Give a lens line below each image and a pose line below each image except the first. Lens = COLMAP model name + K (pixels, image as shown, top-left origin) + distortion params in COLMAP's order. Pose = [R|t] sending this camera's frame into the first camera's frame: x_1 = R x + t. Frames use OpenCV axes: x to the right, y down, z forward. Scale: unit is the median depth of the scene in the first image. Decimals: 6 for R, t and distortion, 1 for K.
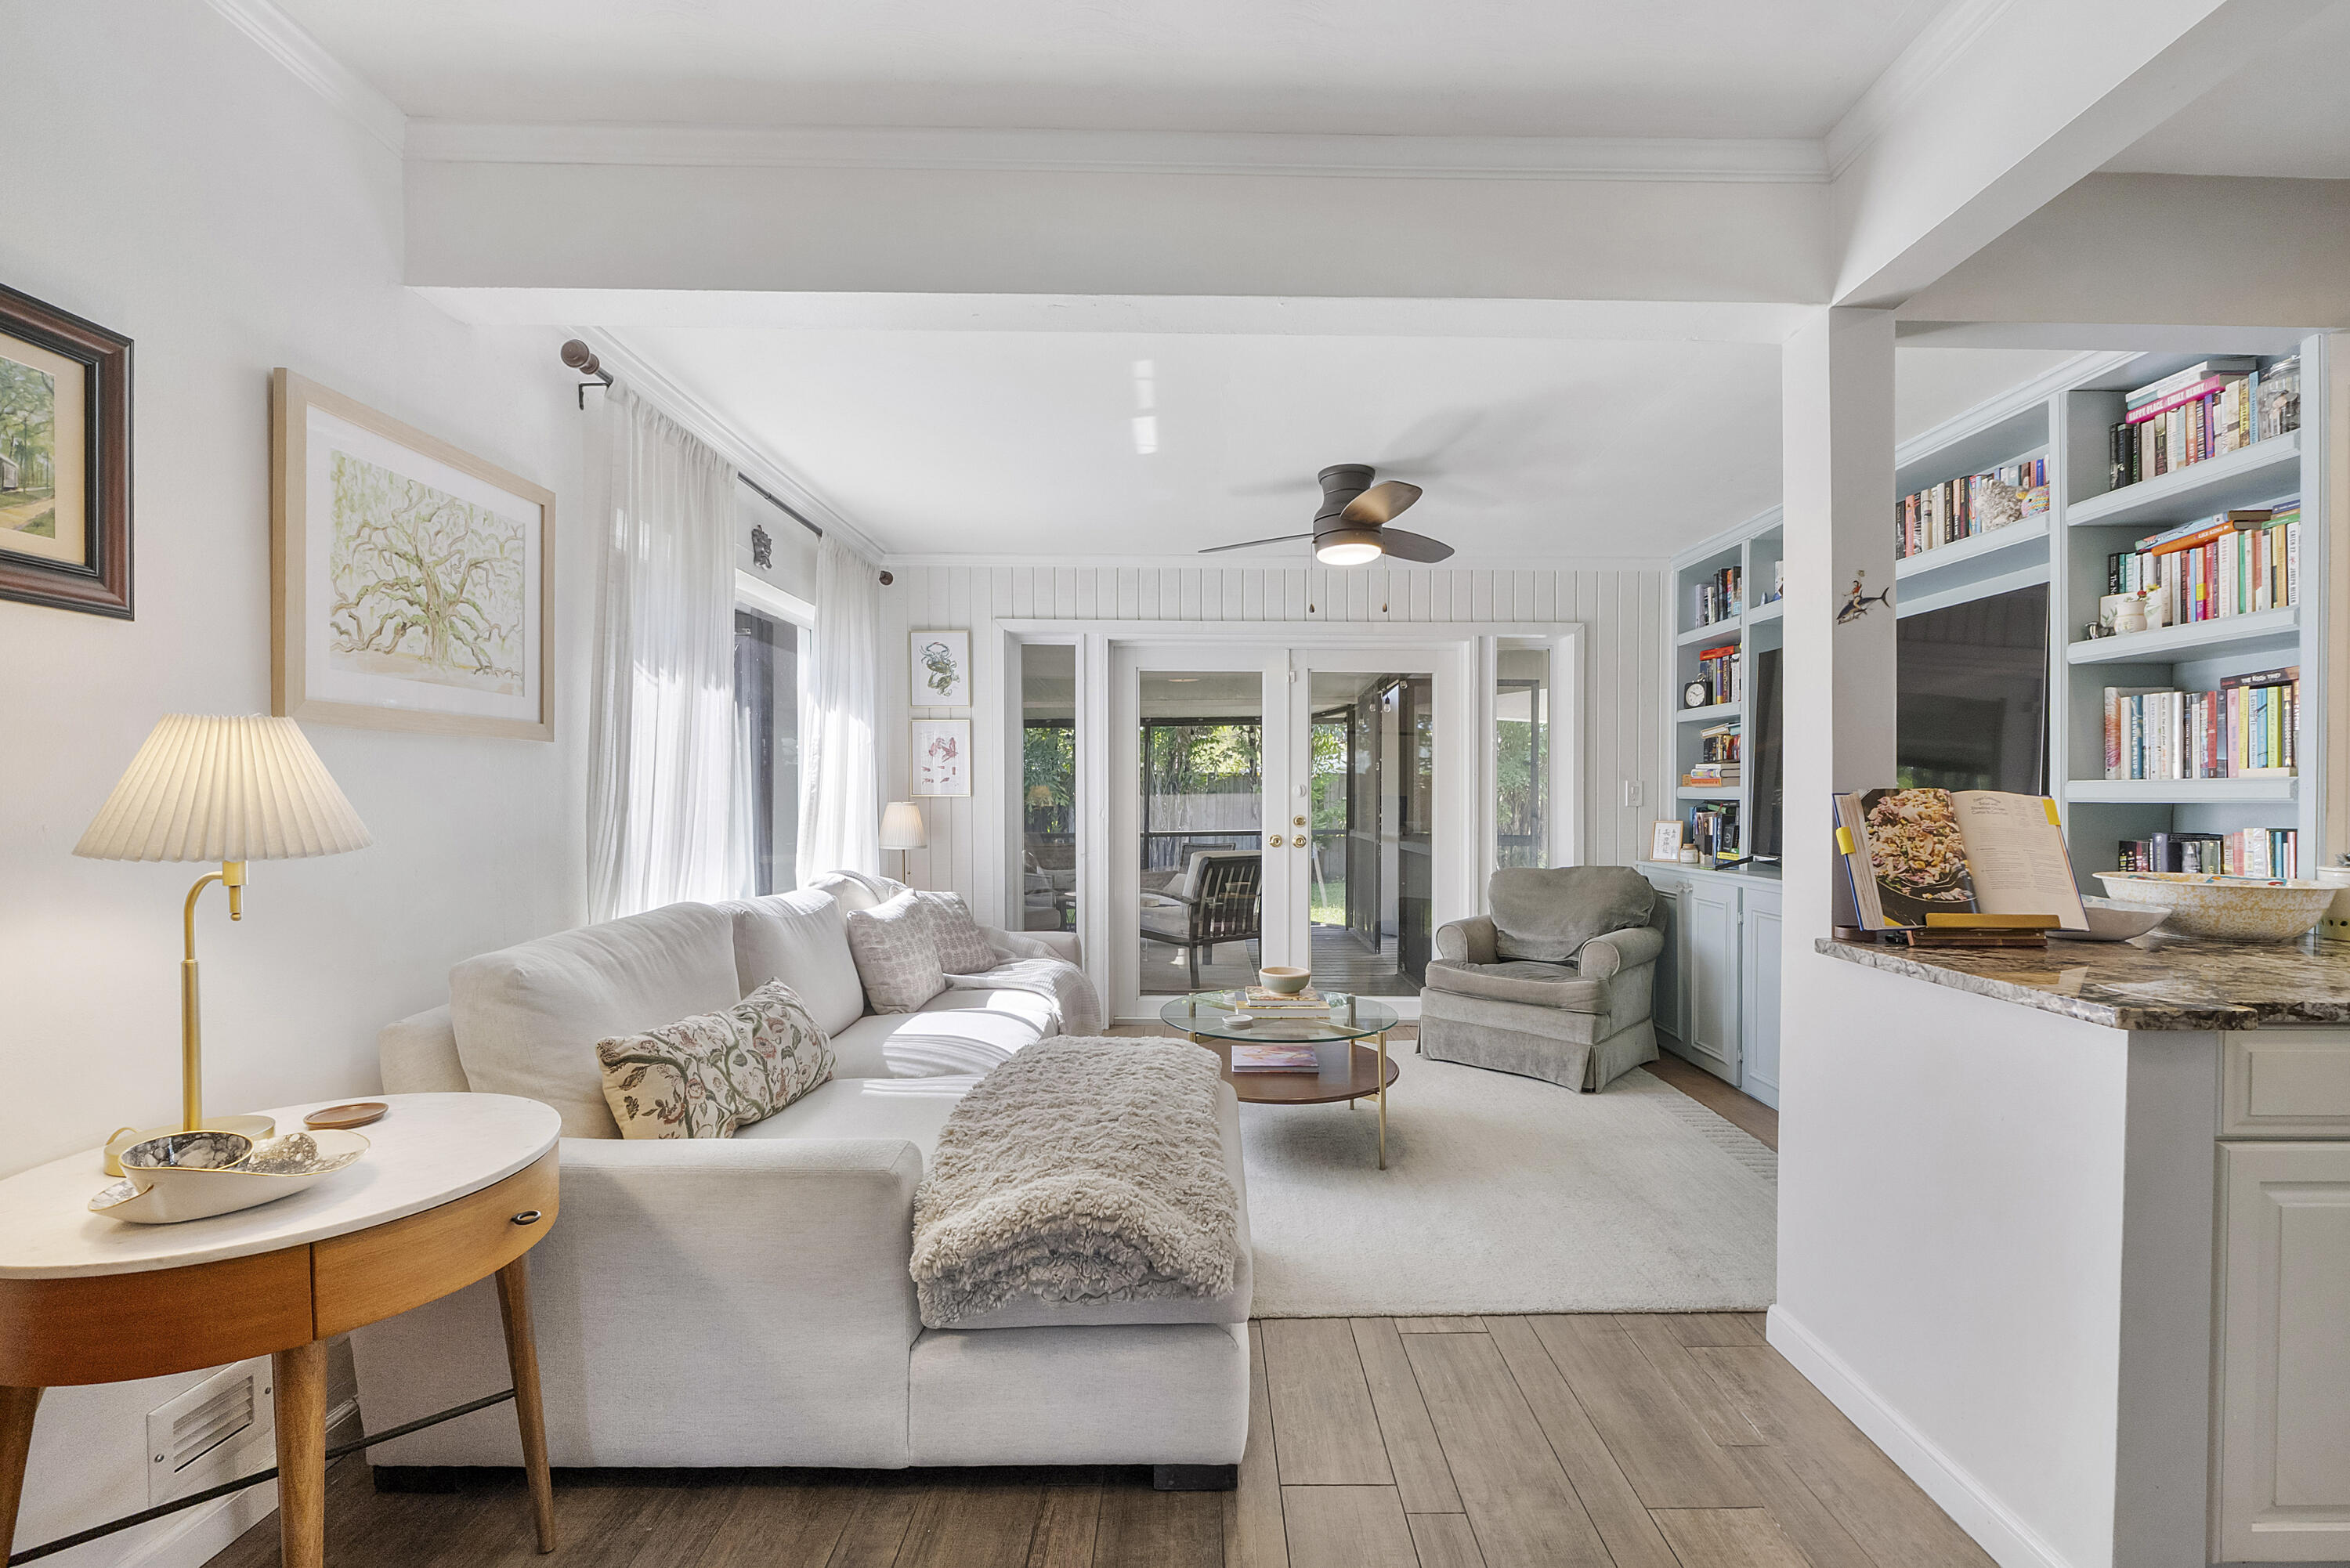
lens RADIAL K [[995.2, 0, 1267.3], [0, 995.2, 801.4], [0, 0, 1]] dist [-0.005313, -0.000344]
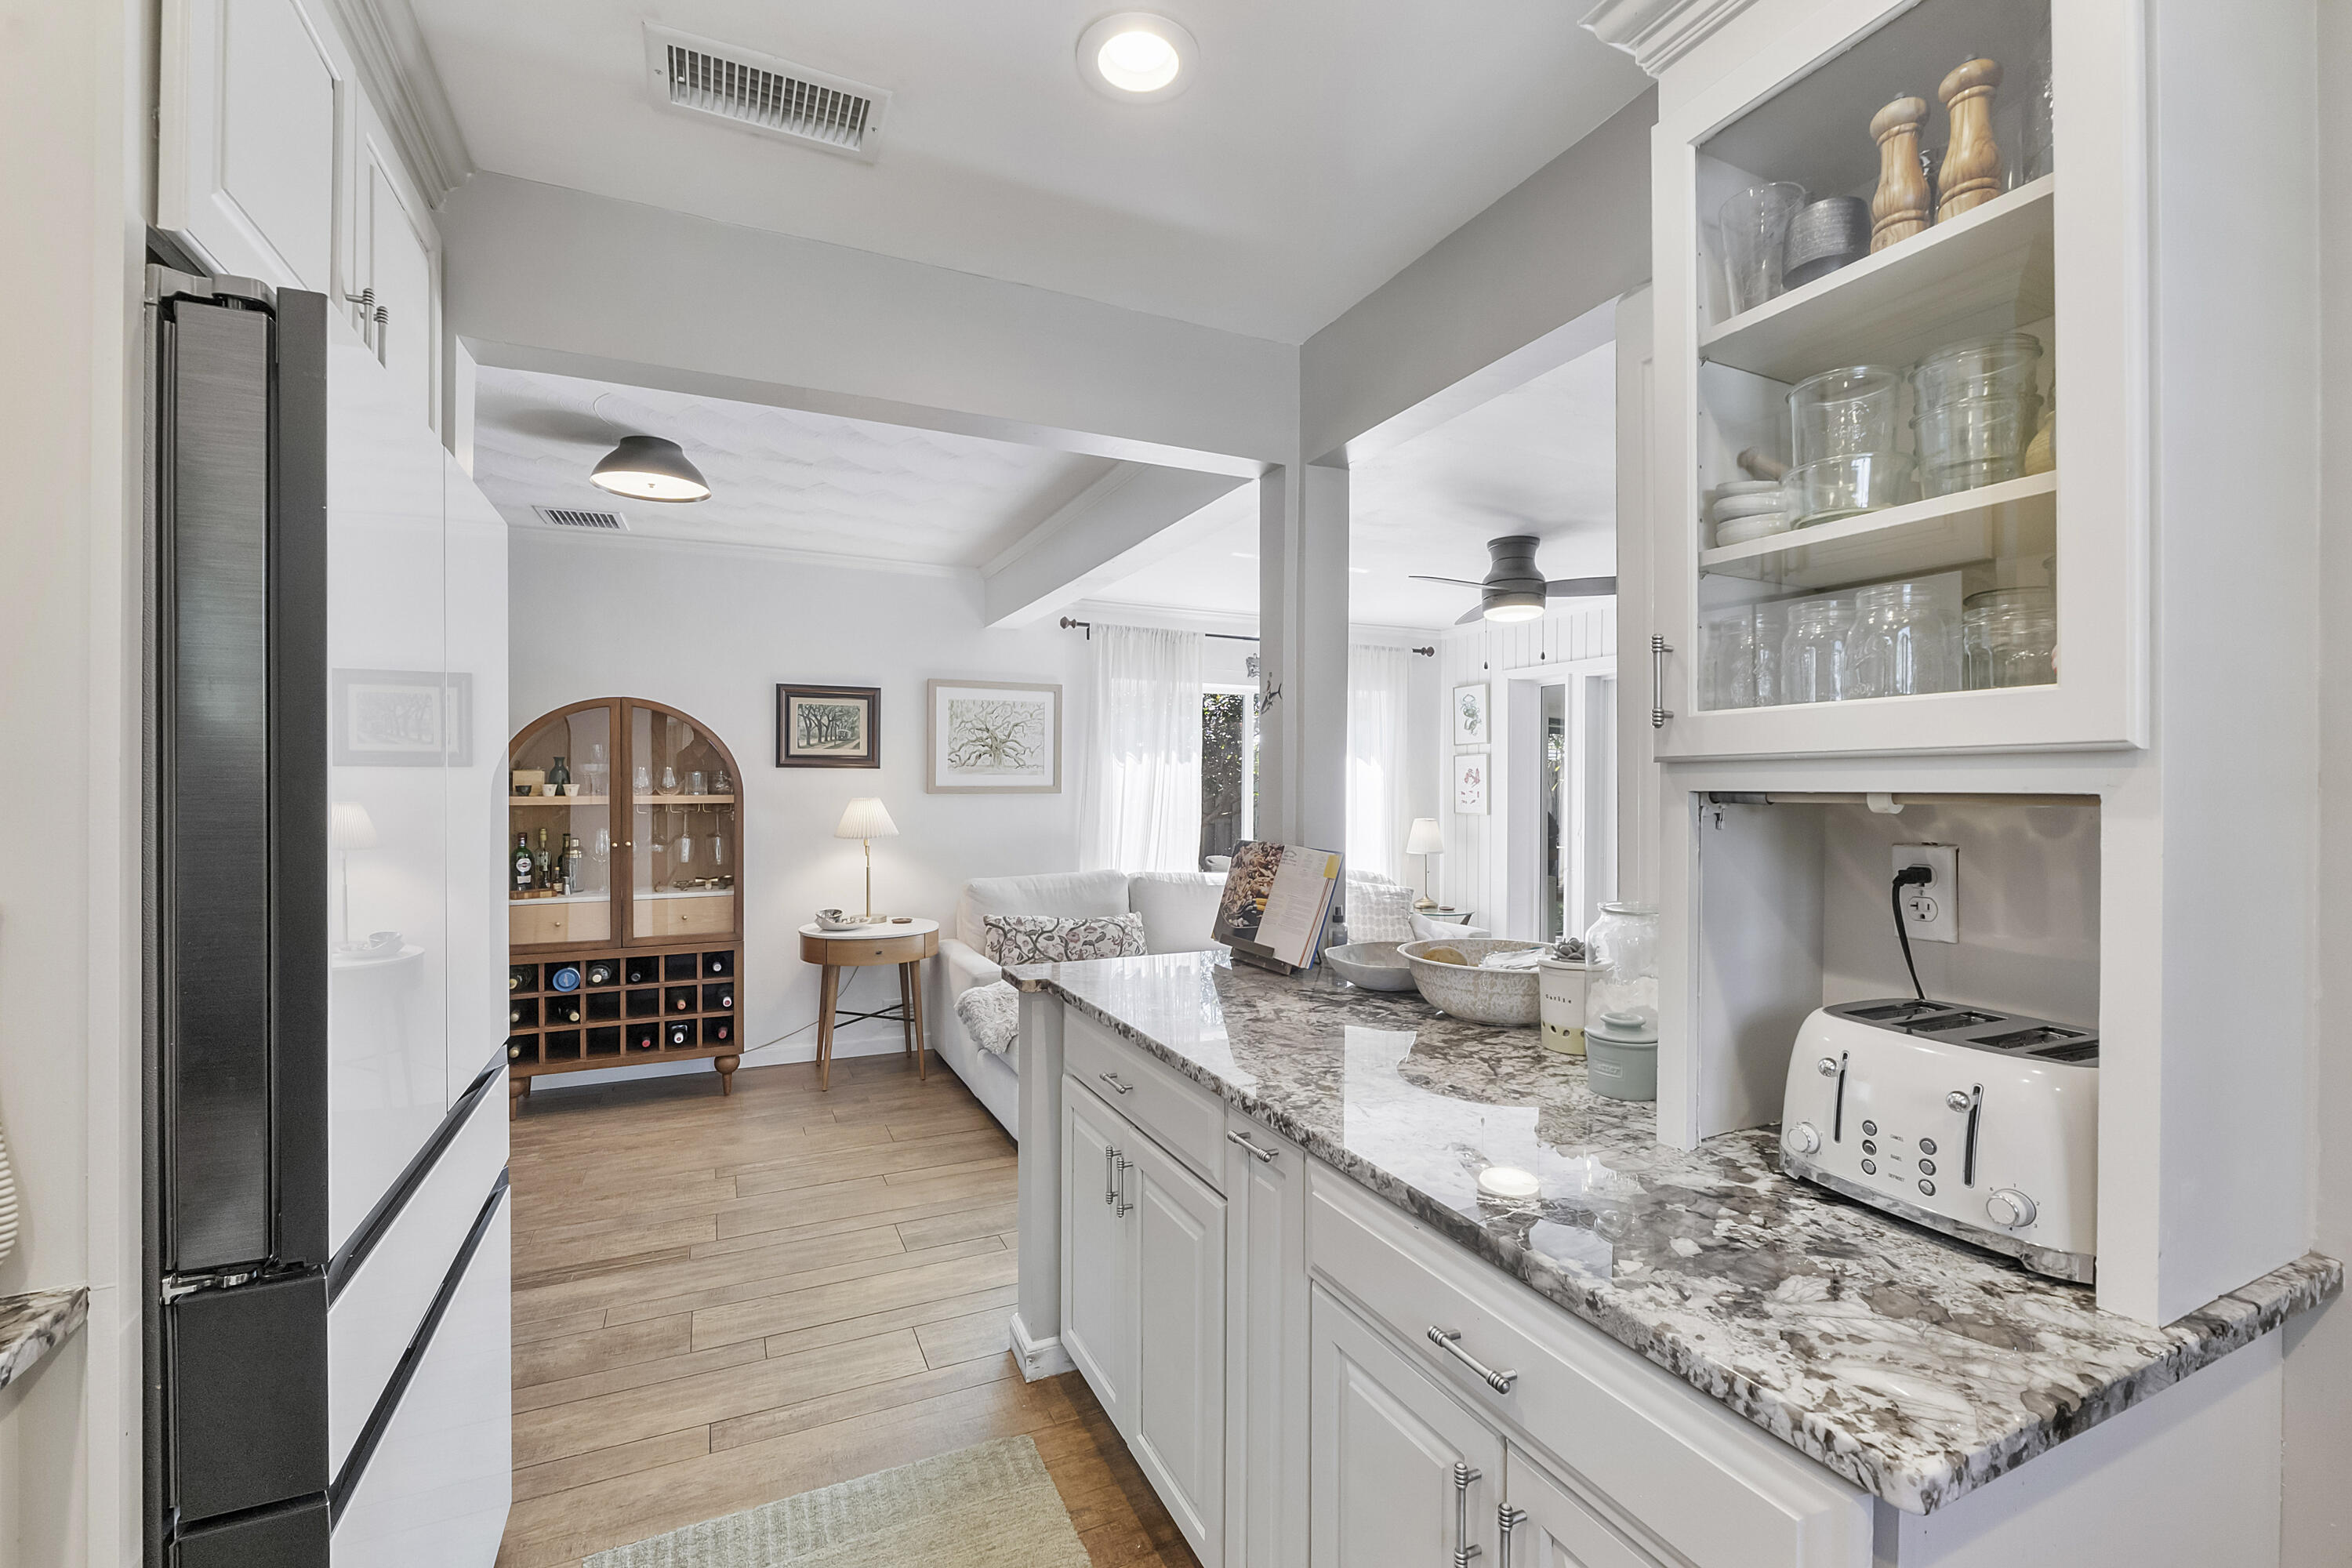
lens RADIAL K [[996.1, 0, 1168.3], [0, 996.1, 796.1], [0, 0, 1]] dist [-0.005313, -0.000344]
pose [[0.388446, 0.006020, -0.921452, 1.600459], [-0.010724, 0.999940, 0.002011, -0.065771], [0.921409, 0.009101, 0.388487, 0.363955]]
